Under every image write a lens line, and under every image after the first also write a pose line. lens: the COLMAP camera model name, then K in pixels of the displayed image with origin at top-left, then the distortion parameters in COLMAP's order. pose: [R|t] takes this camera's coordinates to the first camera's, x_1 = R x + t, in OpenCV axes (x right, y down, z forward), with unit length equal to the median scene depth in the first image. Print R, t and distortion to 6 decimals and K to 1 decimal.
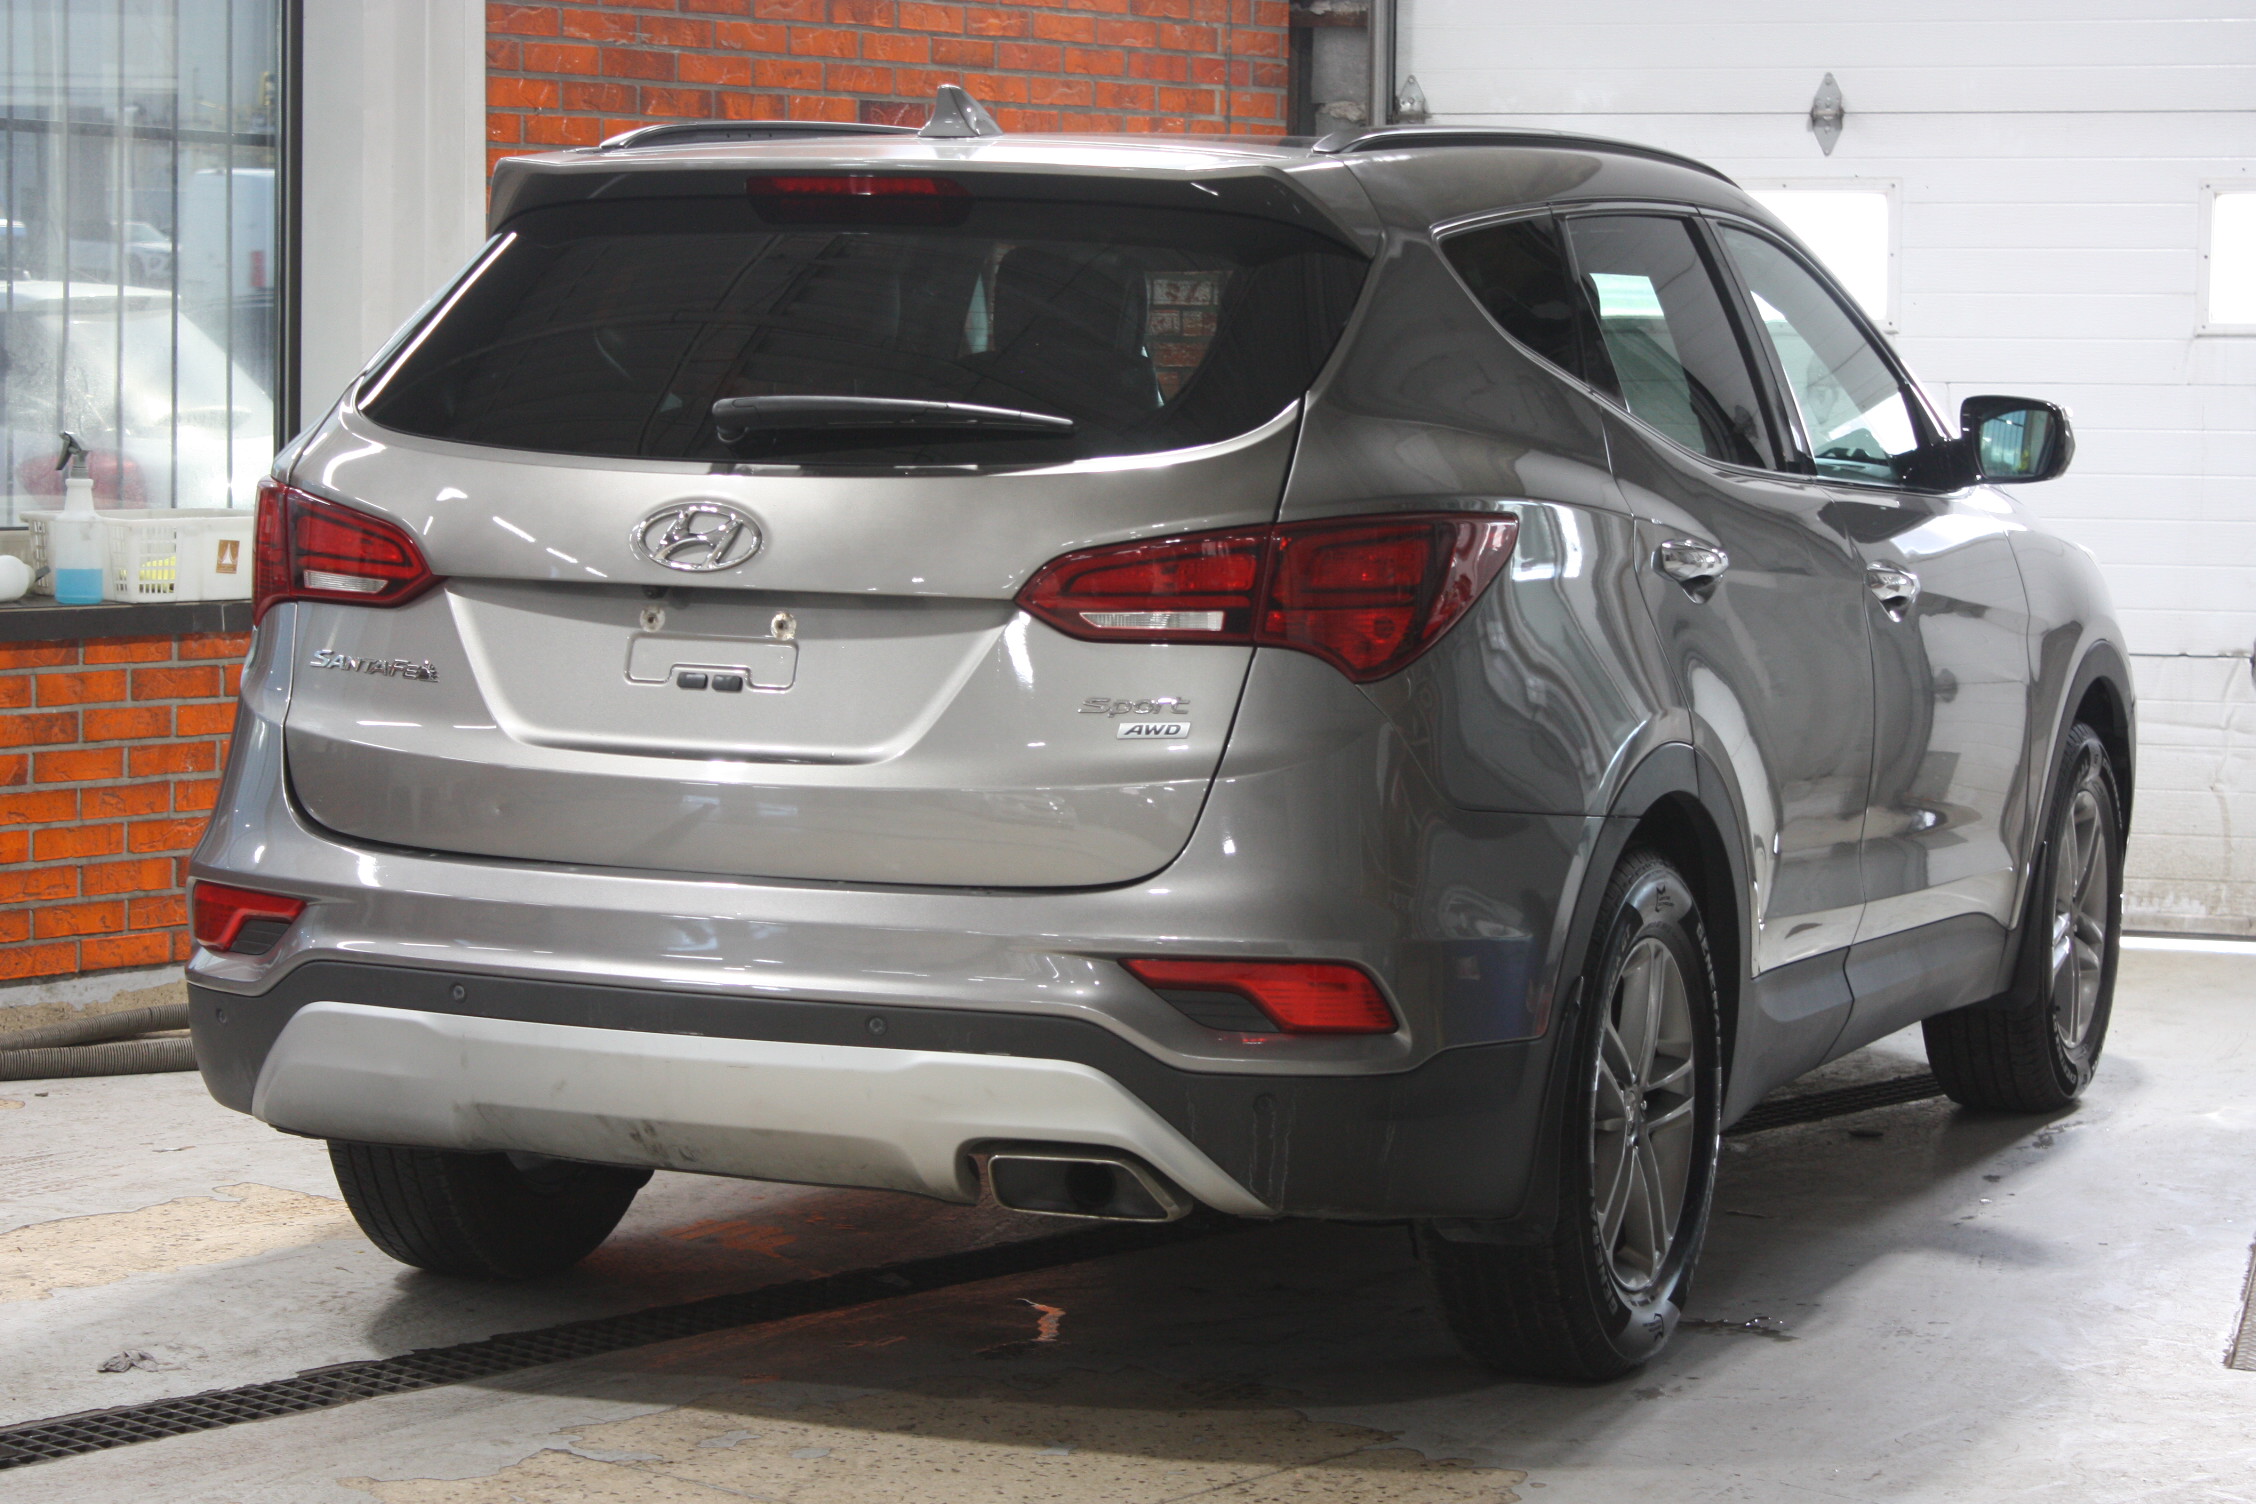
lens RADIAL K [[4967.5, 0, 1128.0], [0, 4967.5, 752.0], [0, 0, 1]] dist [0.137935, -0.115238]
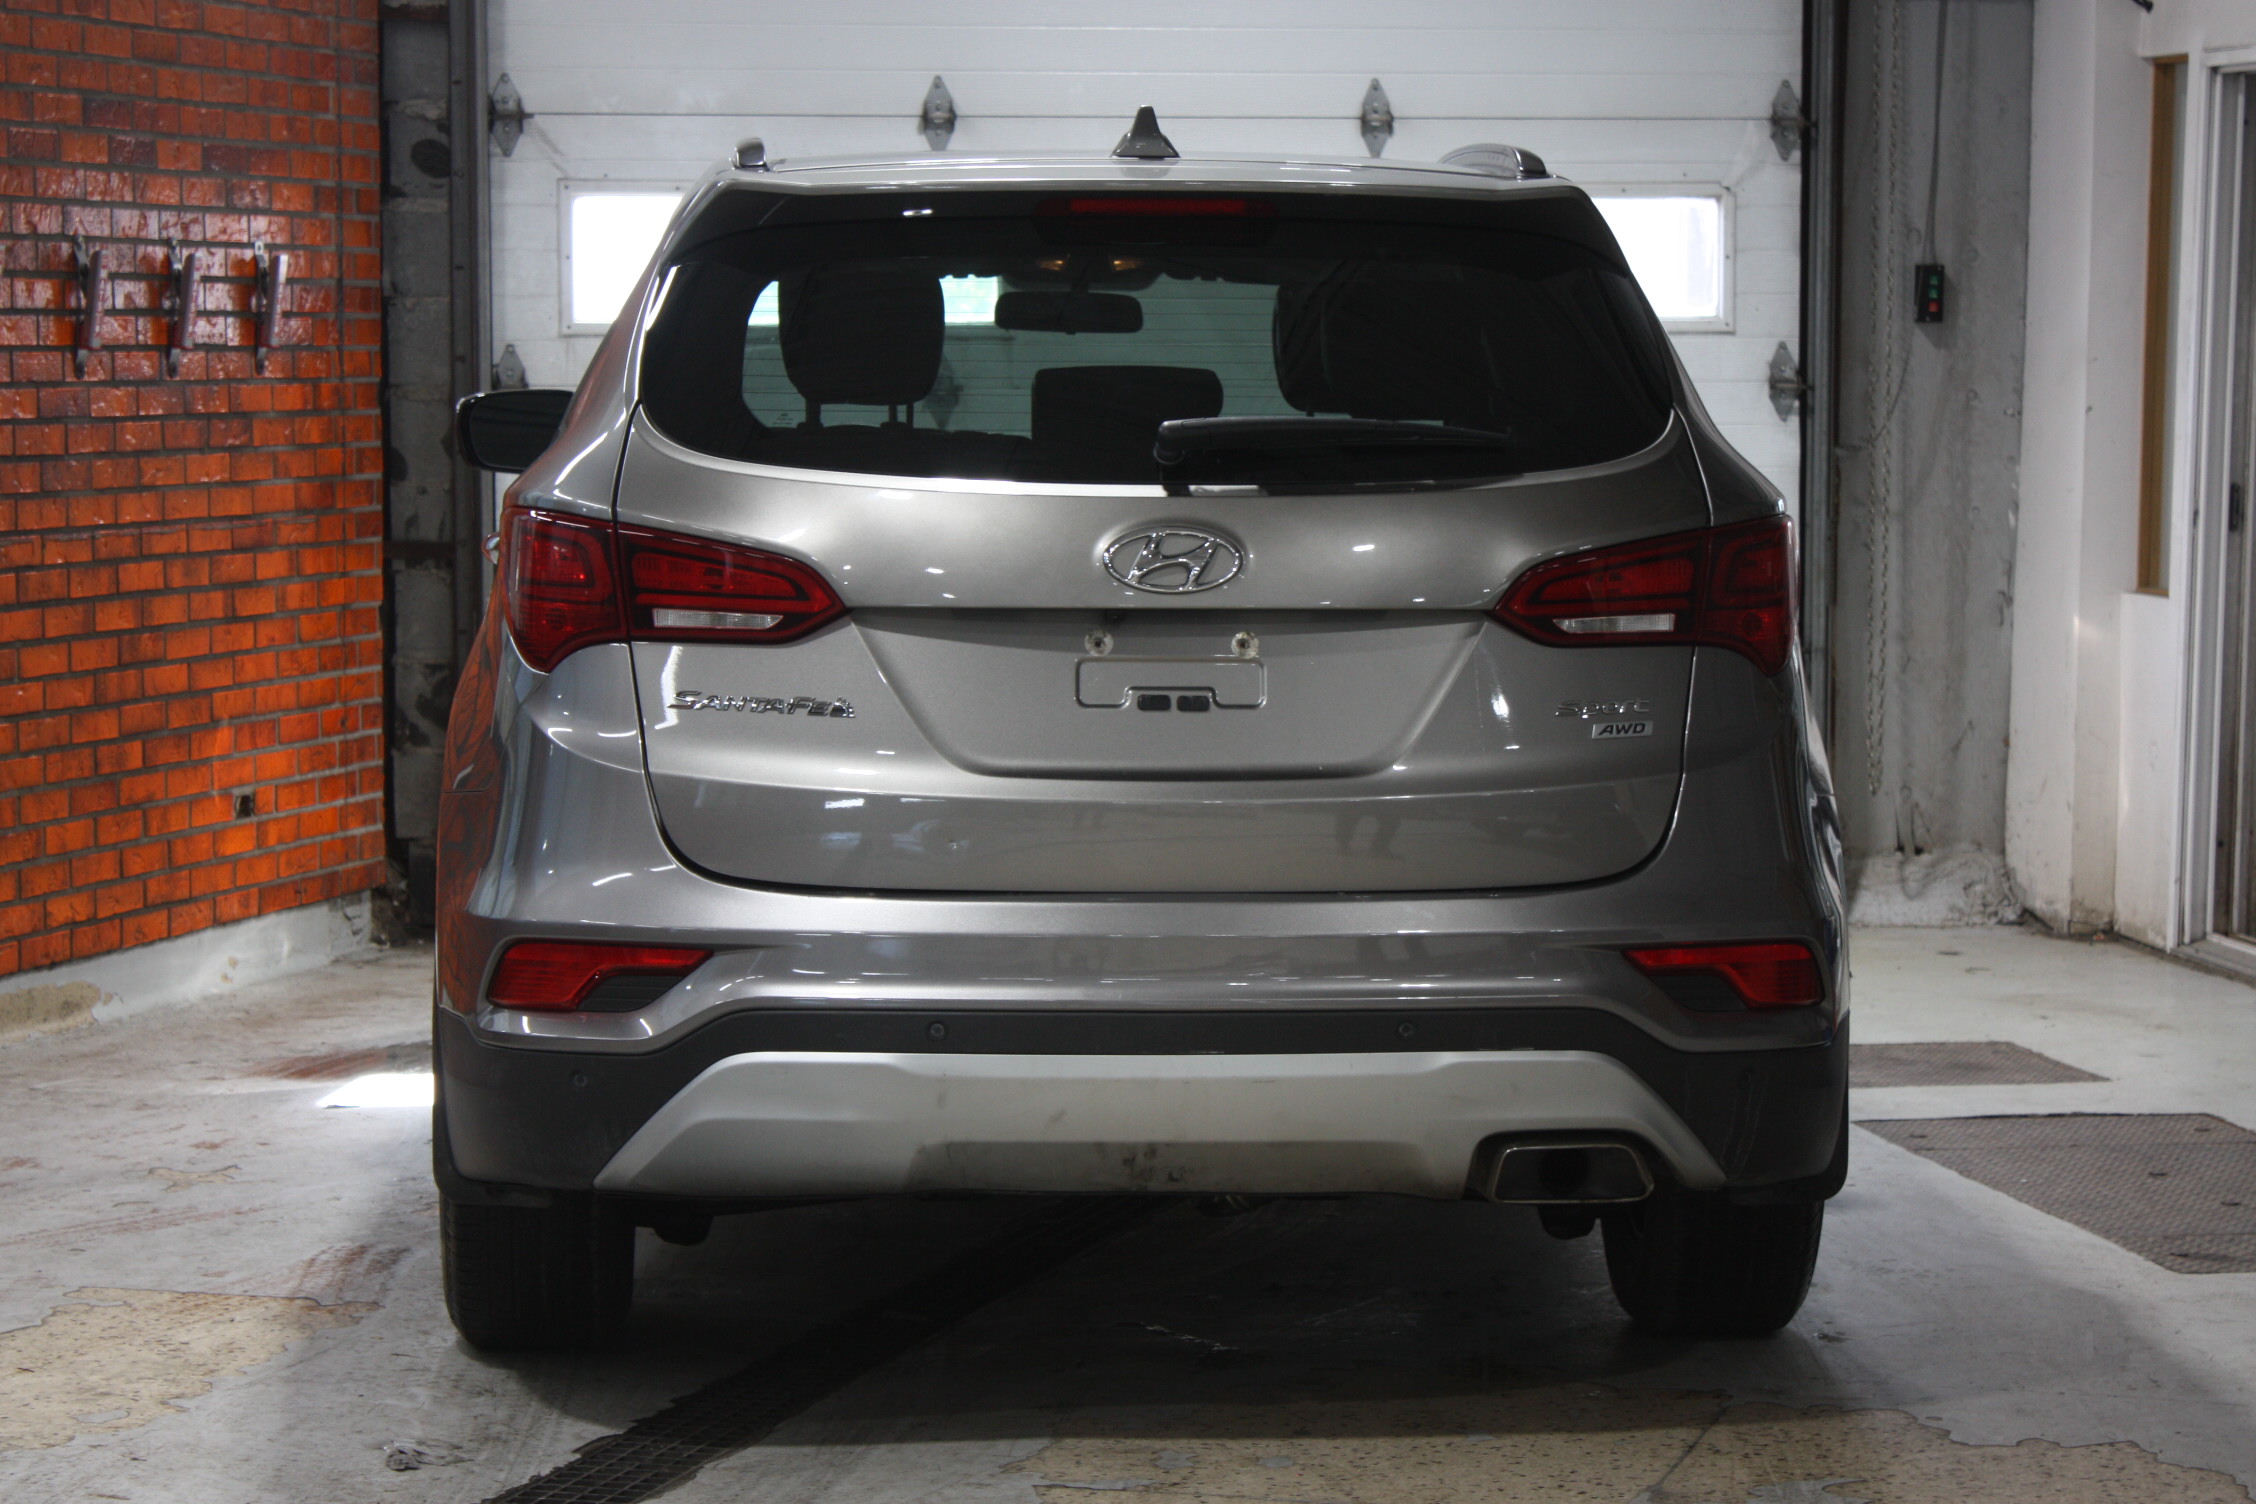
lens RADIAL K [[5467.1, 0, 1128.0], [0, 5467.1, 752.0], [0, 0, 1]] dist [-0.017576, 0.751264]
pose [[0.896221, -0.047675, 0.441039, -0.540214], [0.050125, 0.998724, 0.006101, -0.010707], [-0.440768, 0.016639, 0.897467, 0.013492]]
